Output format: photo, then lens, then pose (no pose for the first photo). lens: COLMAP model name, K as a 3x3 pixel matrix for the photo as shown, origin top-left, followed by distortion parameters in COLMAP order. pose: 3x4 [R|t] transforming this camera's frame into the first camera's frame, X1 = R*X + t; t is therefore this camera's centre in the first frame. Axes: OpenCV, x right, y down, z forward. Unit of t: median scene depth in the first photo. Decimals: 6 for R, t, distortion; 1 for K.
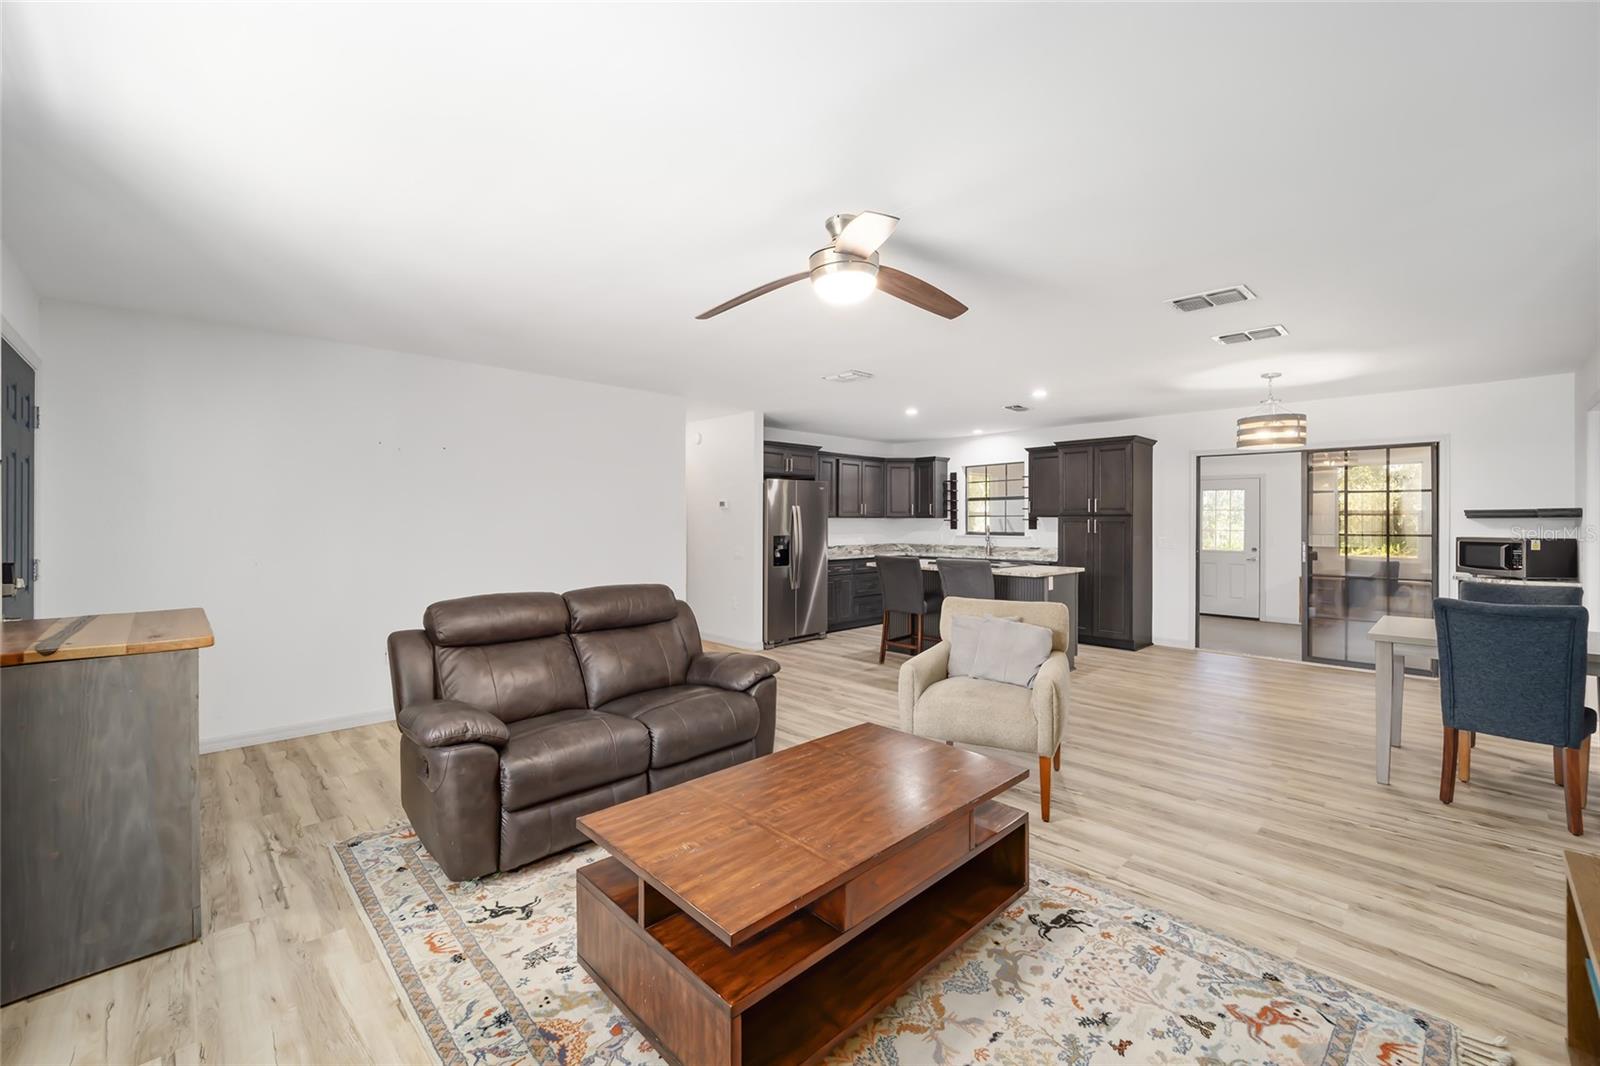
lens RADIAL K [[651.7, 0, 797.5], [0, 651.7, 523.3], [0, 0, 1]] dist [-0.002870, -0.001678]
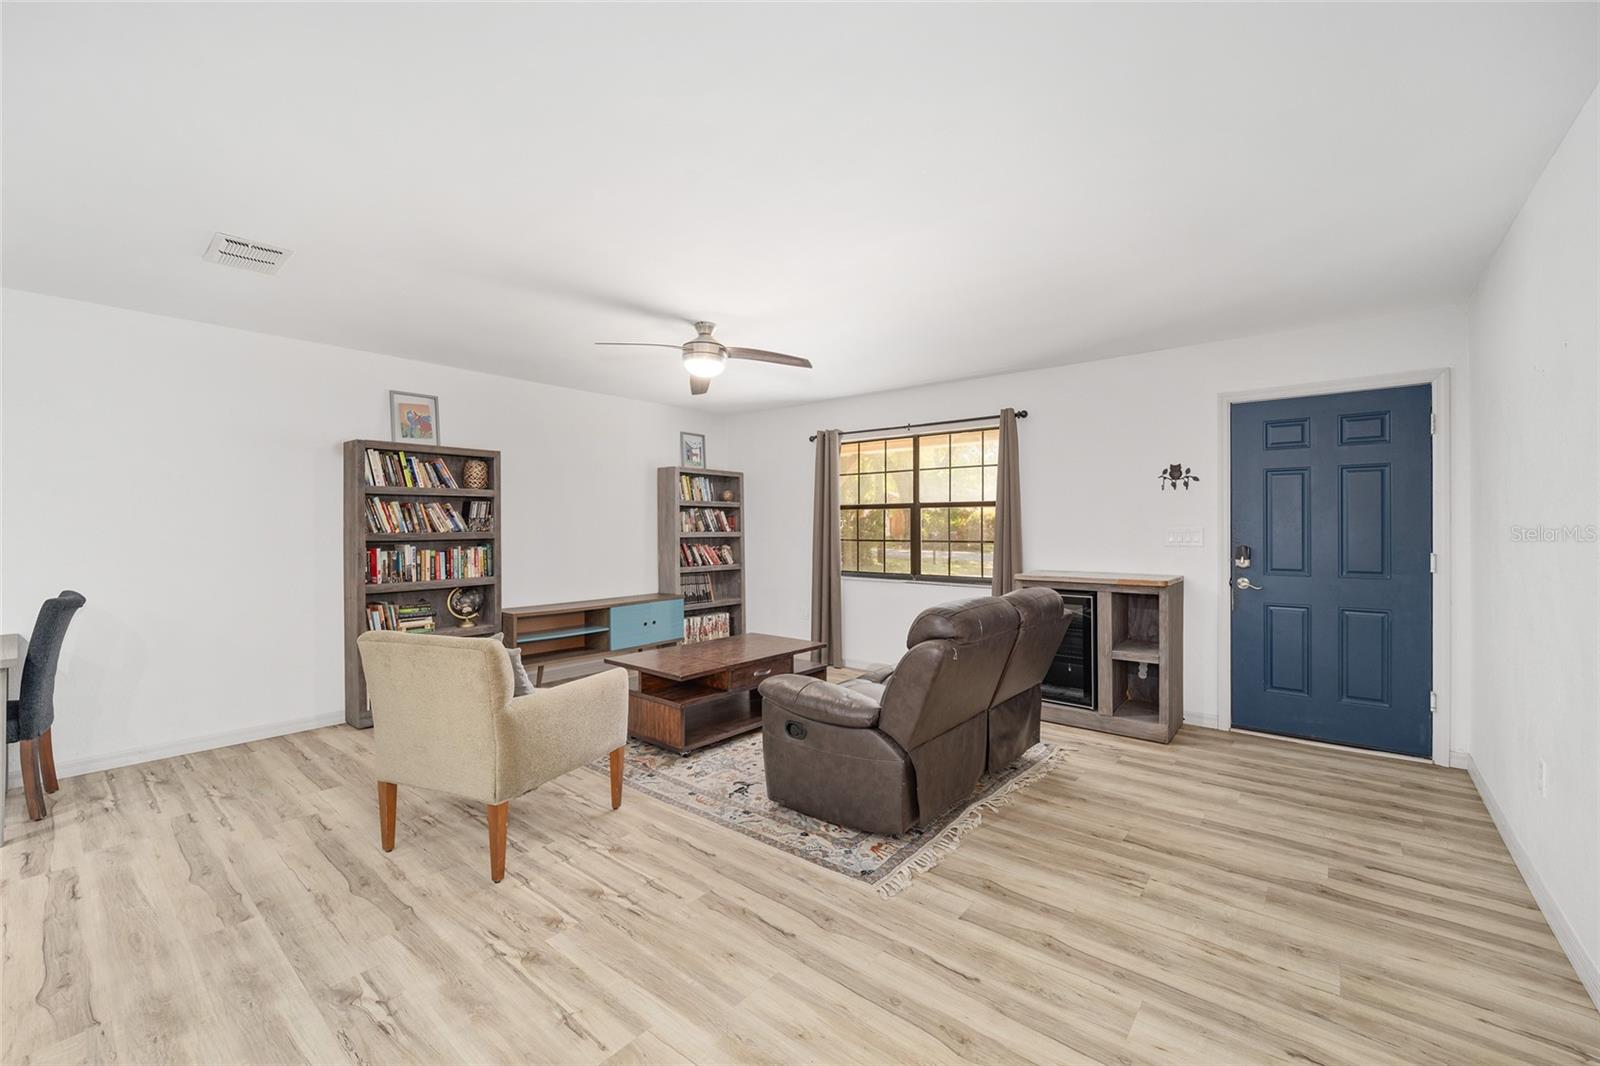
lens RADIAL K [[651.7, 0, 798.8], [0, 651.7, 522.3], [0, 0, 1]] dist [-0.002870, -0.001678]
pose [[-0.993898, -0.000005, -0.110305, 0.007890], [-0.000063, 1.000000, 0.000525, 0.001716], [0.110305, 0.000528, -0.993898, 0.958401]]
